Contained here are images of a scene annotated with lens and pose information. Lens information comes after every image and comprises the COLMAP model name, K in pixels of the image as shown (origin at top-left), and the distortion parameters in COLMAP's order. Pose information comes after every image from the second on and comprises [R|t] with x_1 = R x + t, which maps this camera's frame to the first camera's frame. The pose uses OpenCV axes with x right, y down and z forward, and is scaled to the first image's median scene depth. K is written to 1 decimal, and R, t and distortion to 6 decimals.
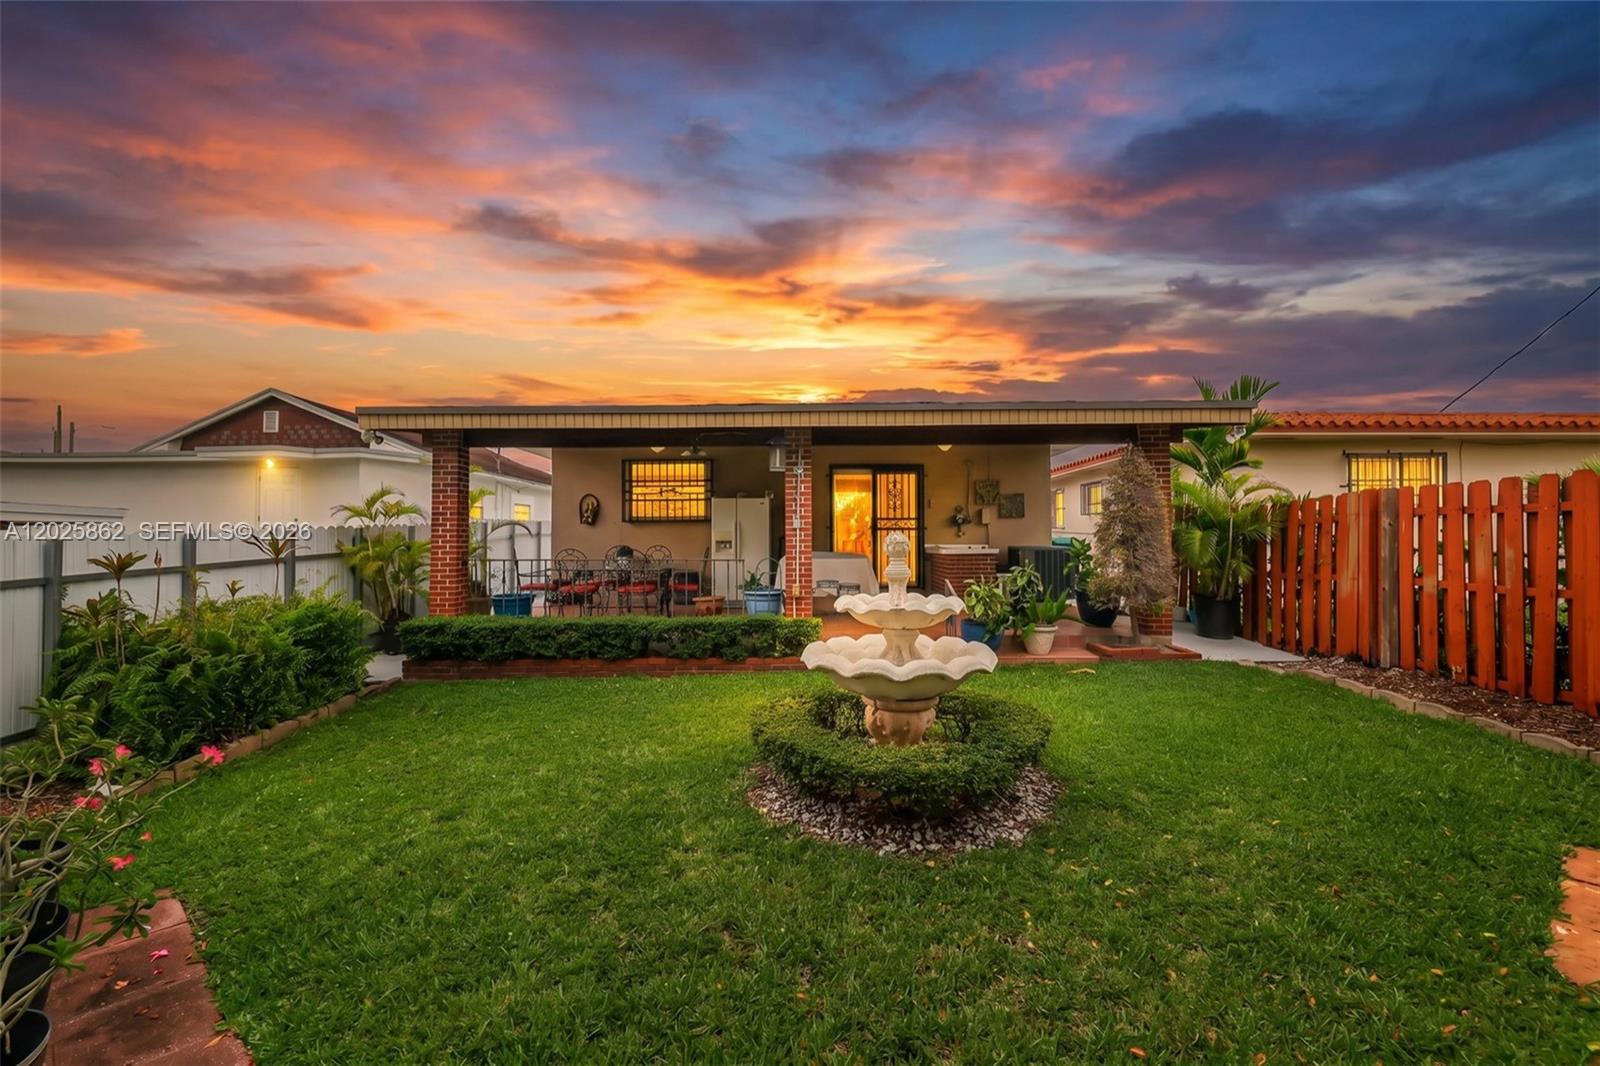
lens RADIAL K [[680.1, 0, 796.4], [0, 680.1, 537.2], [0, 0, 1]] dist [0.001131, 0.000558]
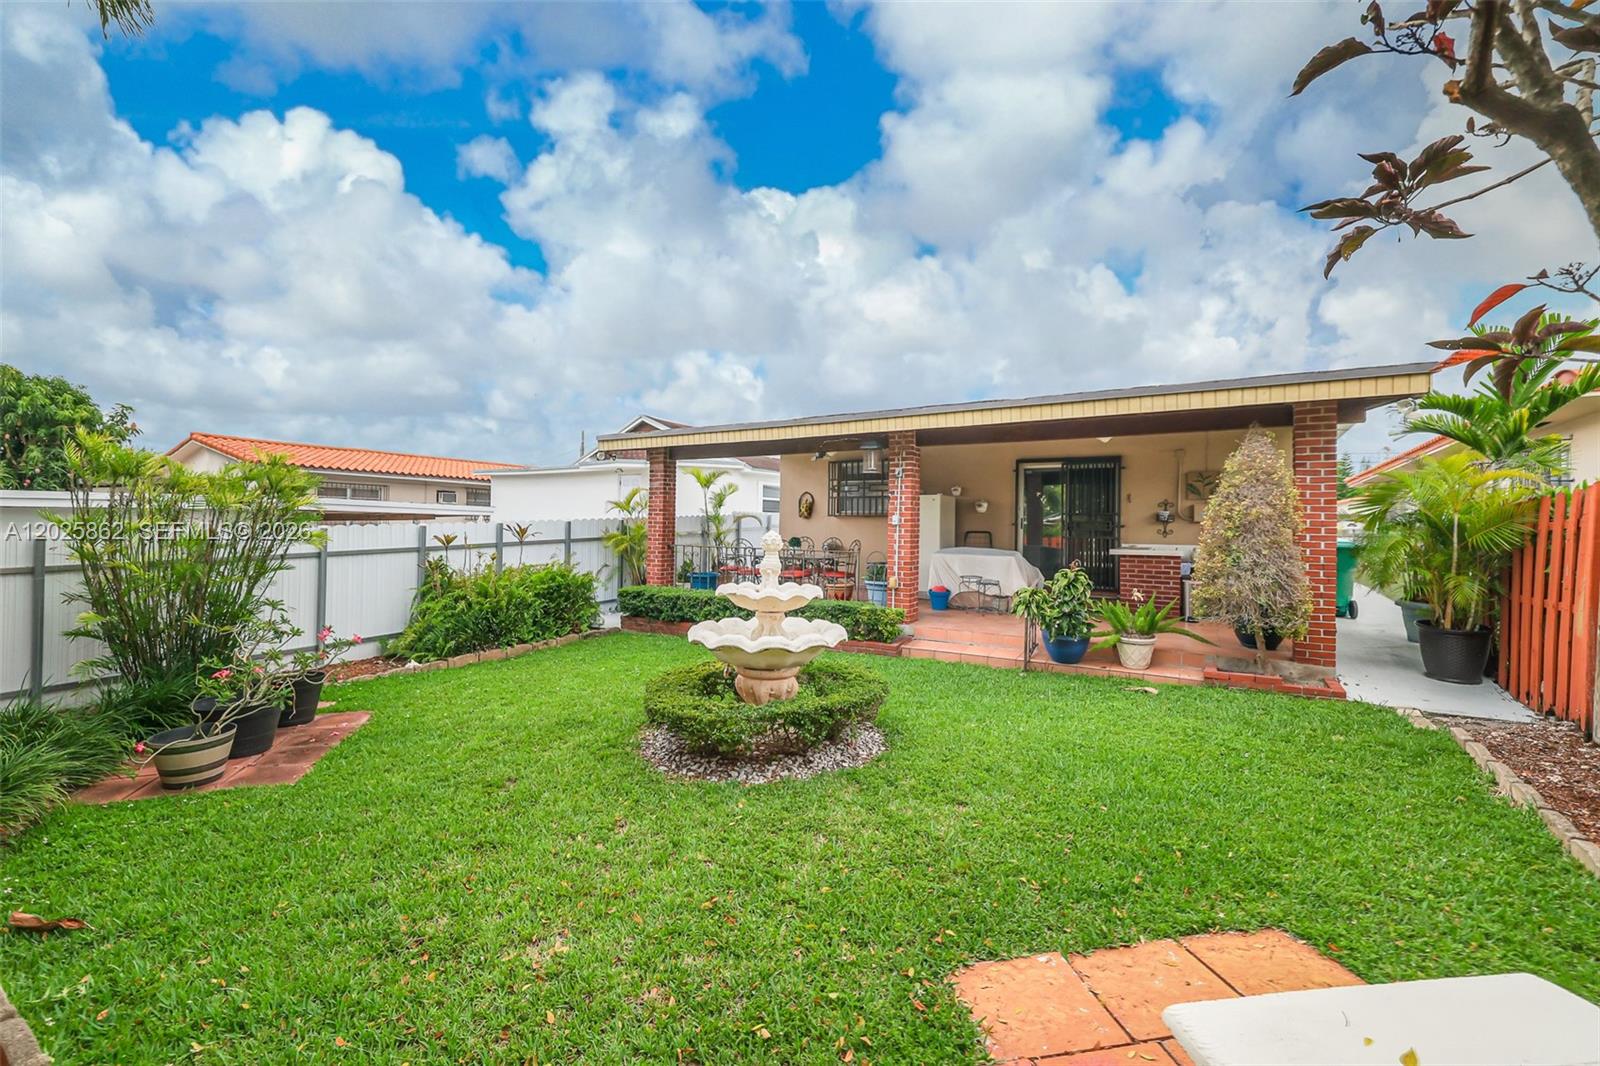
lens RADIAL K [[680.1, 0, 805.0], [0, 680.1, 535.4], [0, 0, 1]] dist [0.001131, 0.000558]
pose [[0.854824, 0.022834, -0.518416, 0.470932], [-0.017094, 0.999728, 0.015846, -0.011459], [0.518637, -0.004684, 0.854982, 0.001074]]
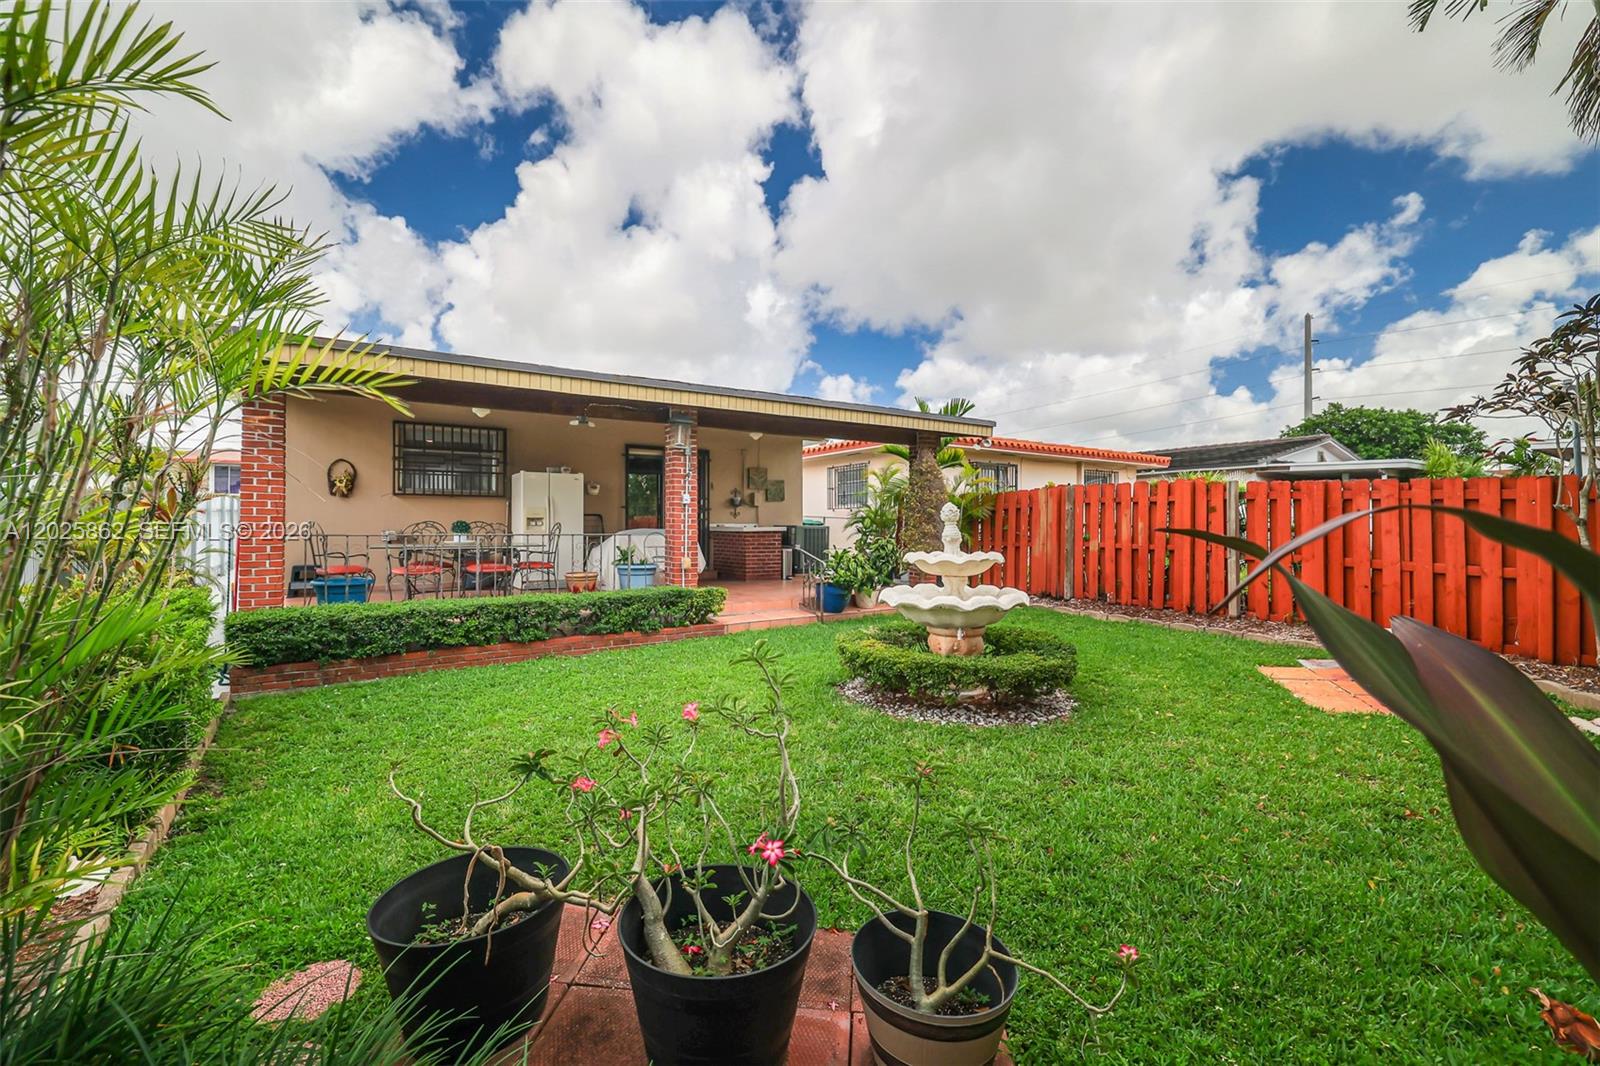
lens RADIAL K [[680.1, 0, 787.7], [0, 680.1, 529.6], [0, 0, 1]] dist [0.001131, 0.000558]
pose [[0.832925, 0.000465, 0.553385, -0.486968], [-0.005143, 0.999963, 0.006901, 0.019665], [-0.553362, -0.008594, 0.832897, 0.037727]]
